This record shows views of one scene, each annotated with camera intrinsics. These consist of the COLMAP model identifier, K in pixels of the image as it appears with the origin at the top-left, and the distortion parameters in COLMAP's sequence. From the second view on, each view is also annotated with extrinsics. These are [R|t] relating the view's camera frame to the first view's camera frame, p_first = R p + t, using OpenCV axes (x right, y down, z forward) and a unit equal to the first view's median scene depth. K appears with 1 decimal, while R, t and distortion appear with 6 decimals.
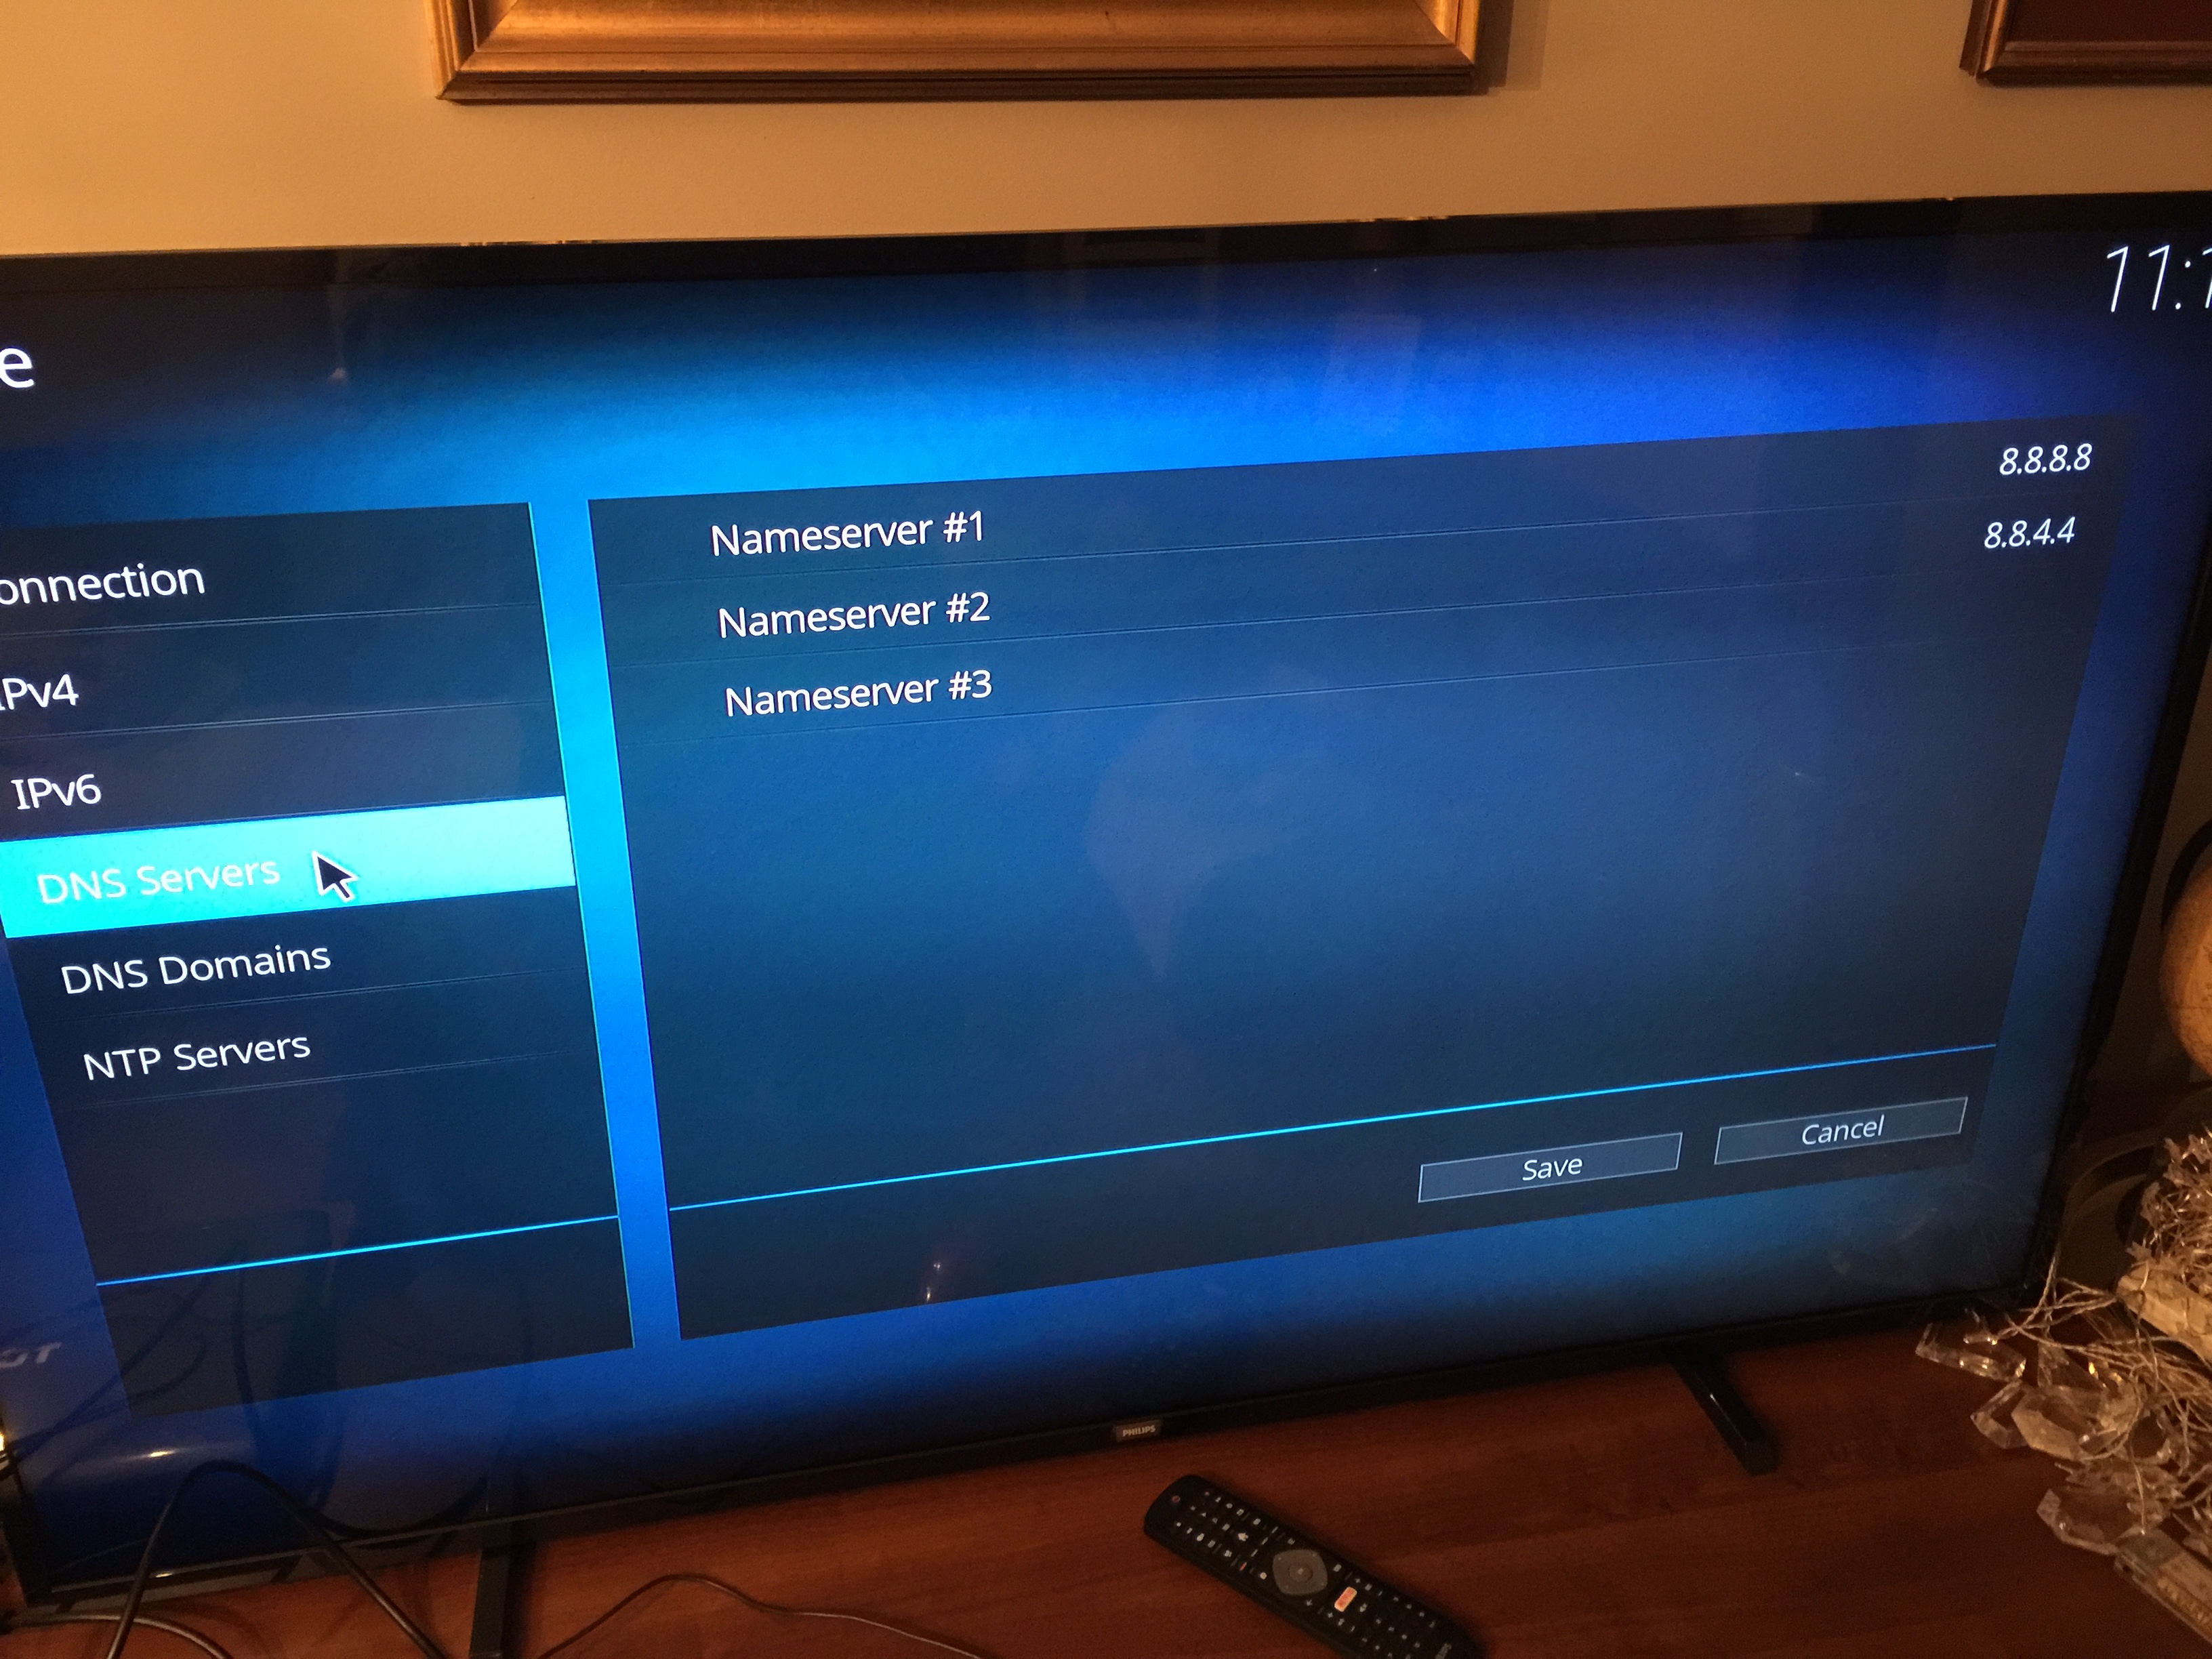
lens RADIAL K [[1855.9, 0, 1092.6], [0, 1855.9, 815.0], [0, 0, 1]] dist [0.083189, -0.113383]
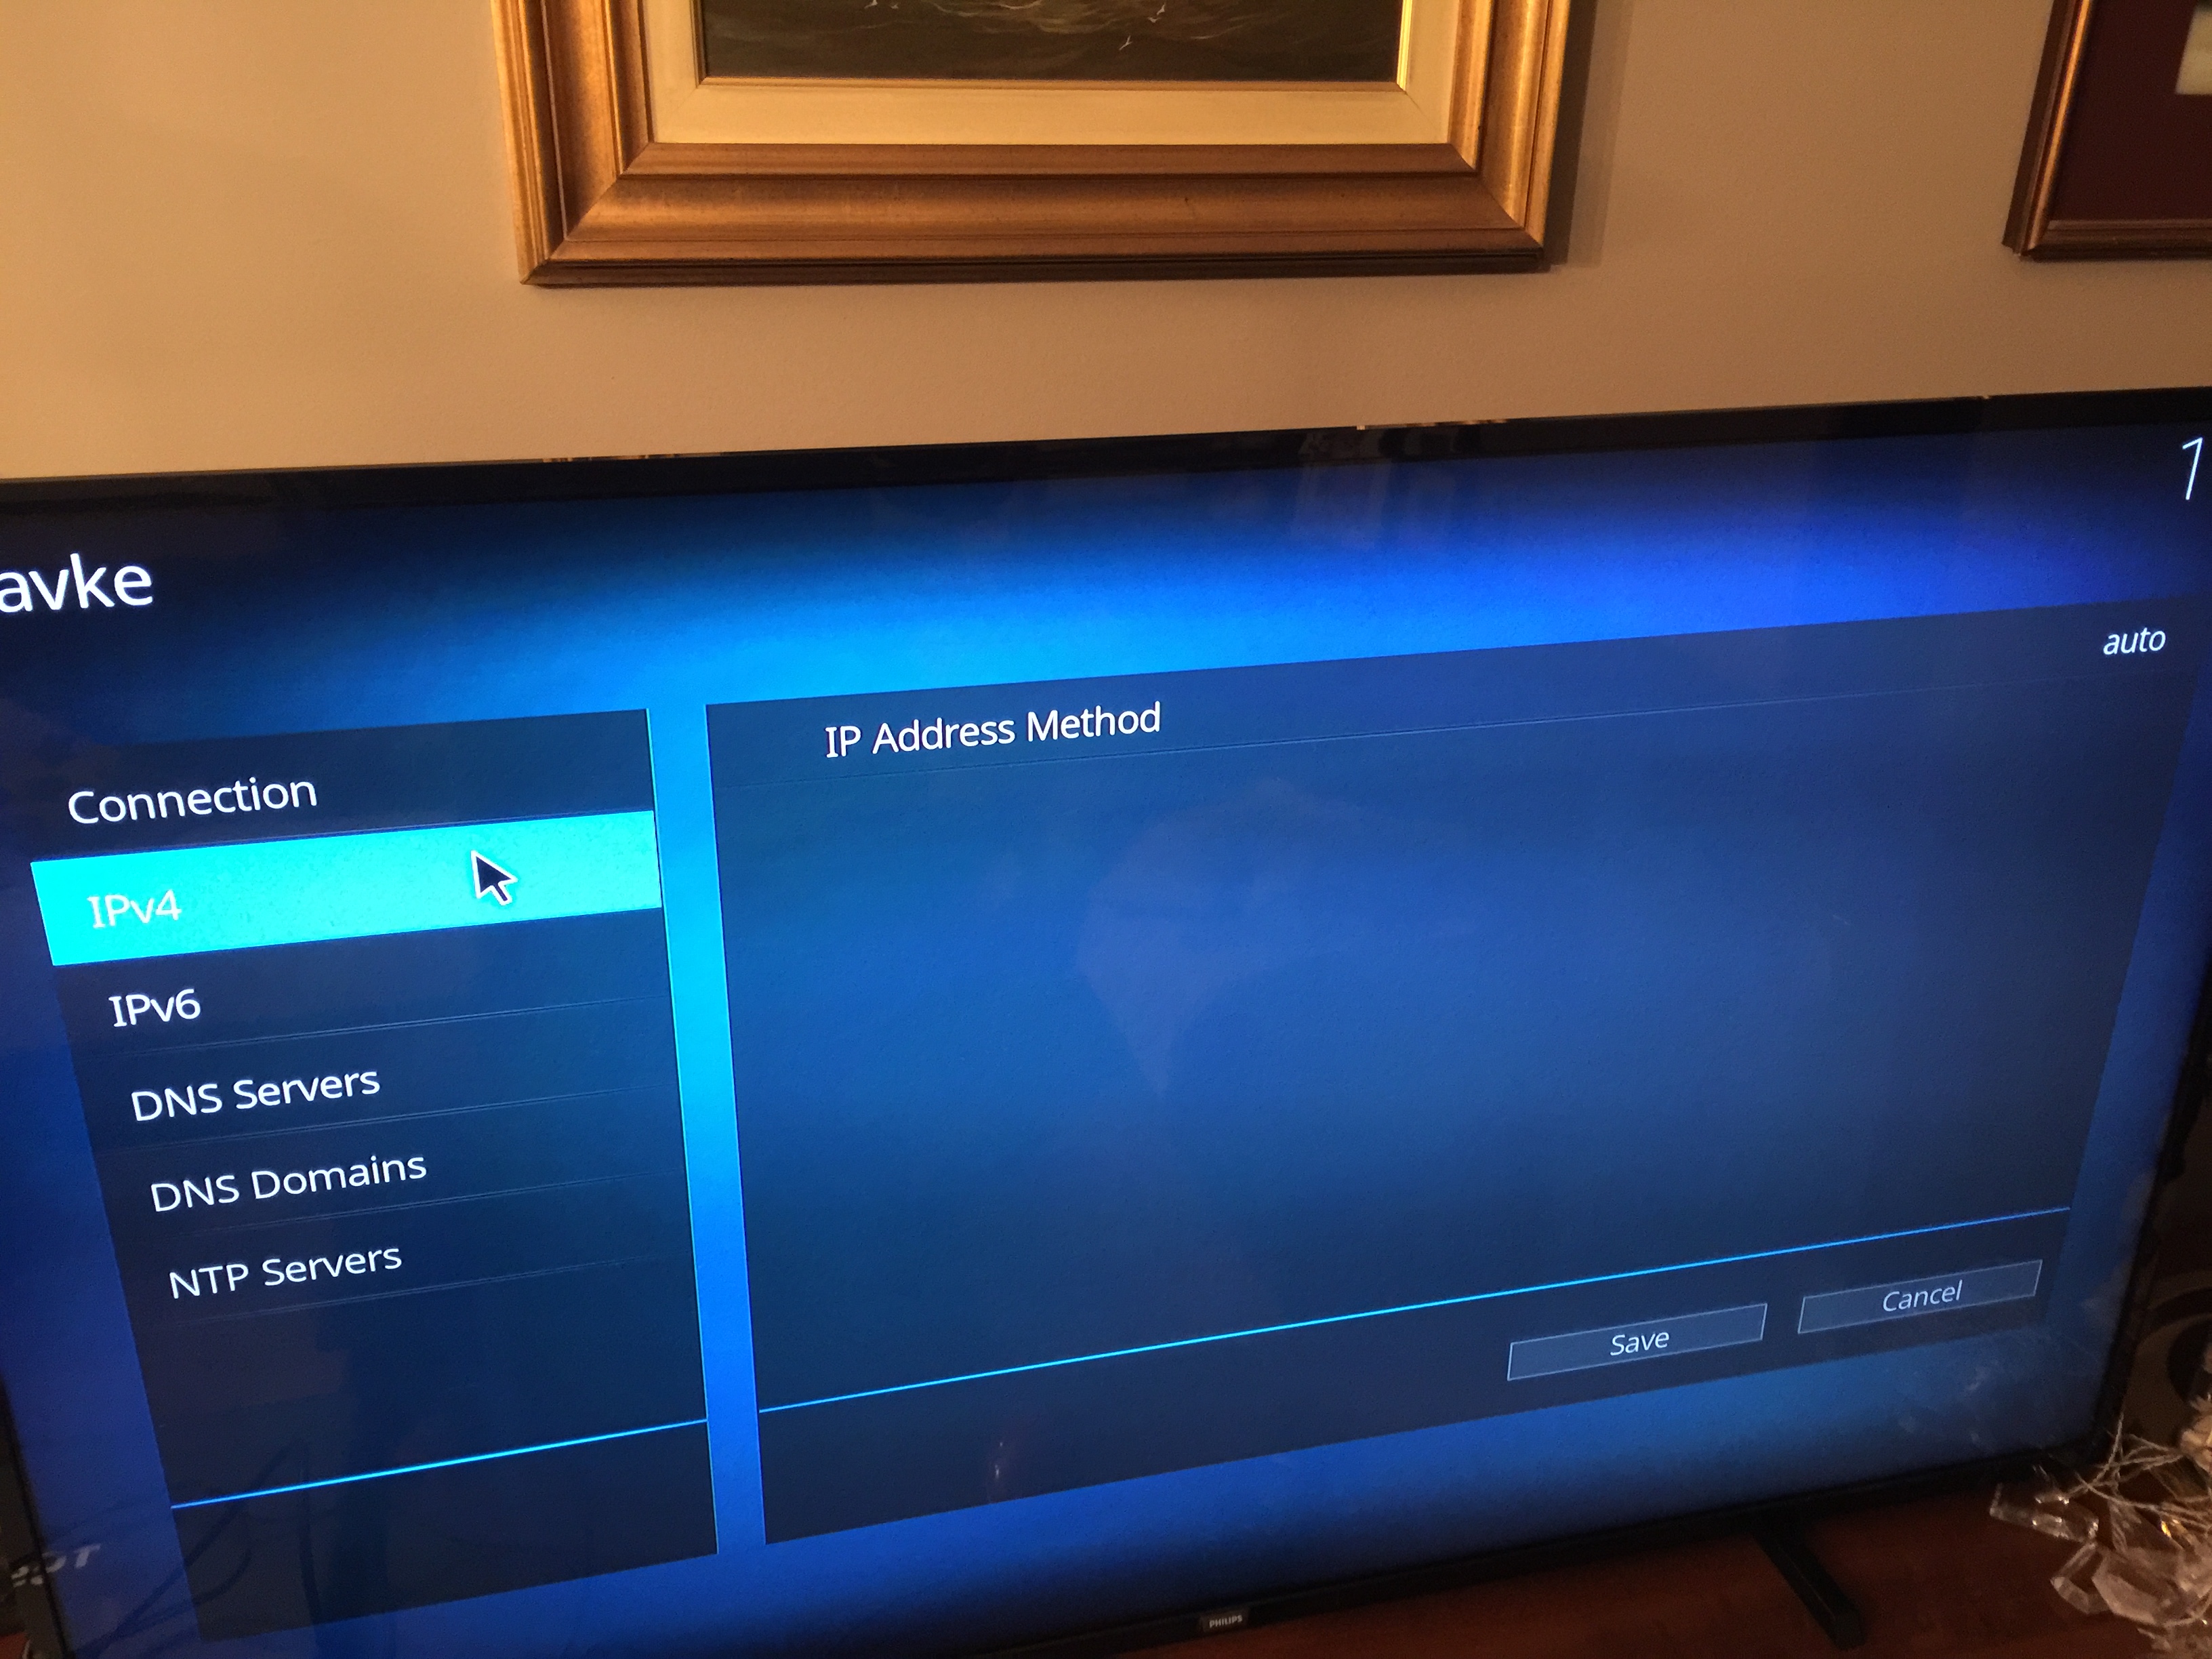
lens RADIAL K [[1855.9, 0, 1092.6], [0, 1855.9, 815.0], [0, 0, 1]] dist [0.083189, -0.113383]
pose [[0.999371, -0.006620, 0.034825, -0.083191], [0.007999, 0.999183, -0.039622, -0.057867], [-0.034535, 0.039875, 0.998608, 0.008014]]
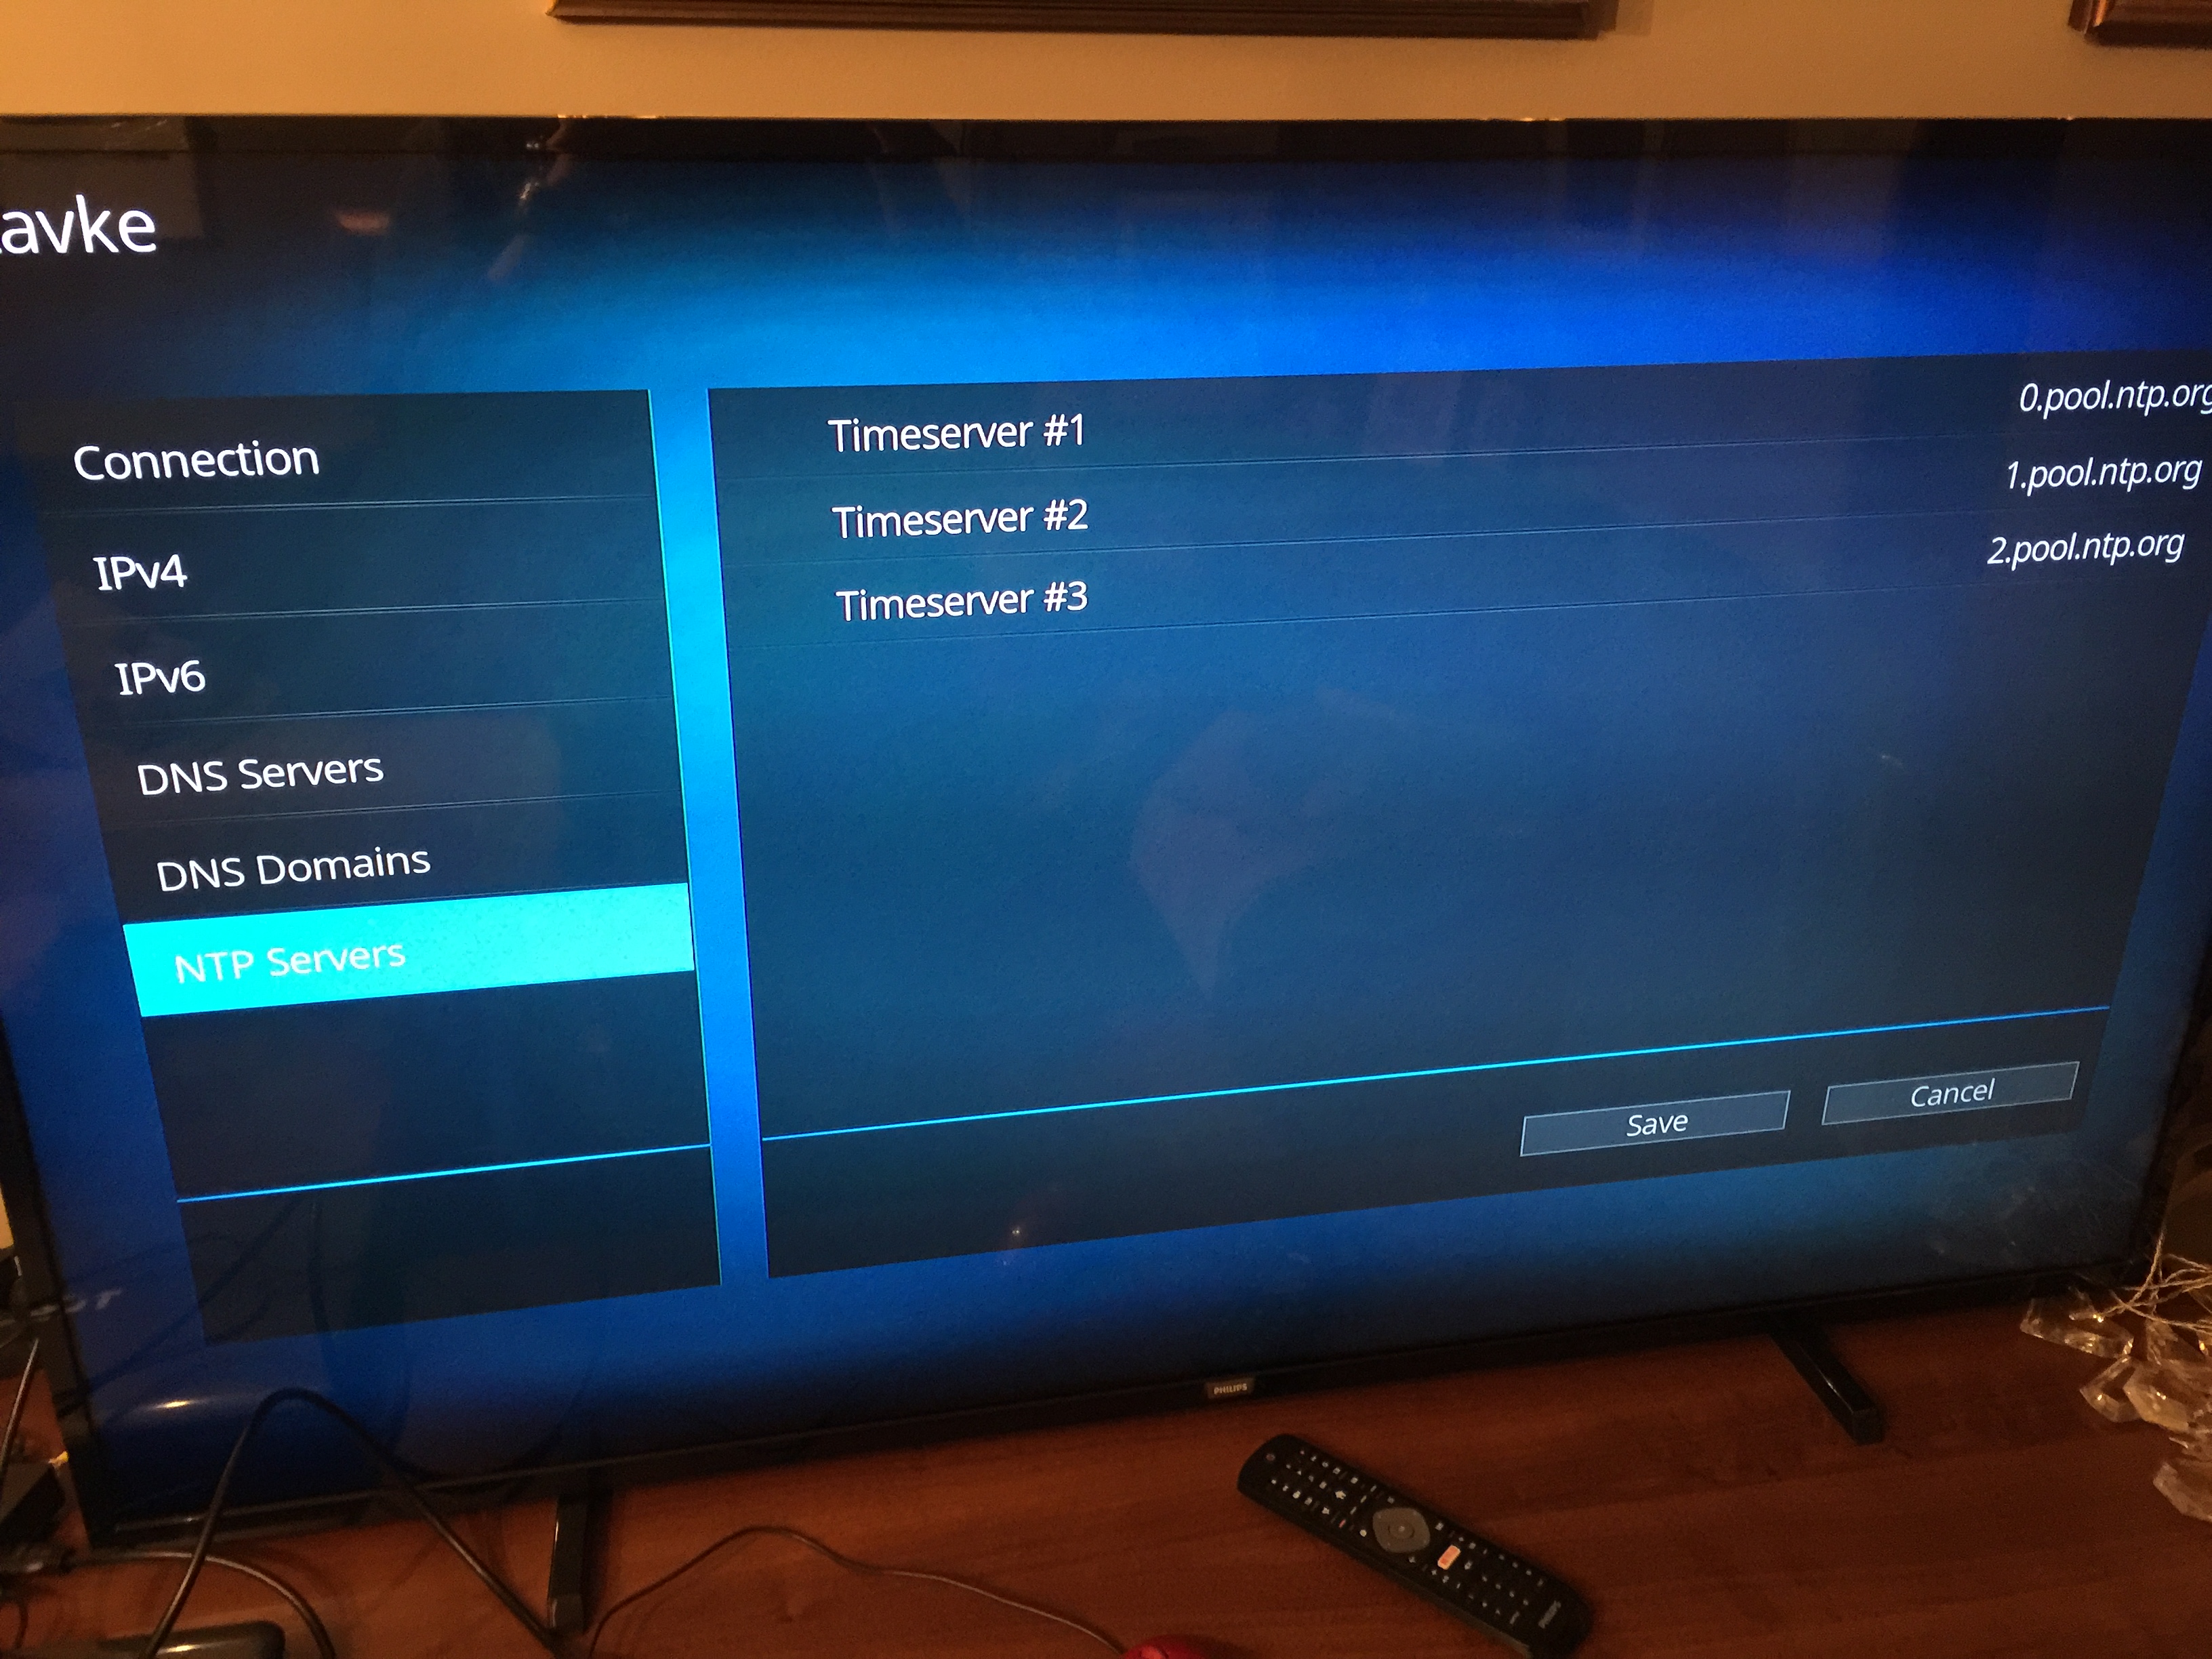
lens RADIAL K [[1858.6, 0, 1106.0], [0, 1858.6, 829.5], [0, 0, 1]] dist [0.079997, -0.107527]
pose [[0.999909, 0.013489, 0.000543, -0.048785], [-0.013468, 0.999494, -0.028819, 0.073469], [-0.000931, 0.028809, 0.999585, 0.019822]]
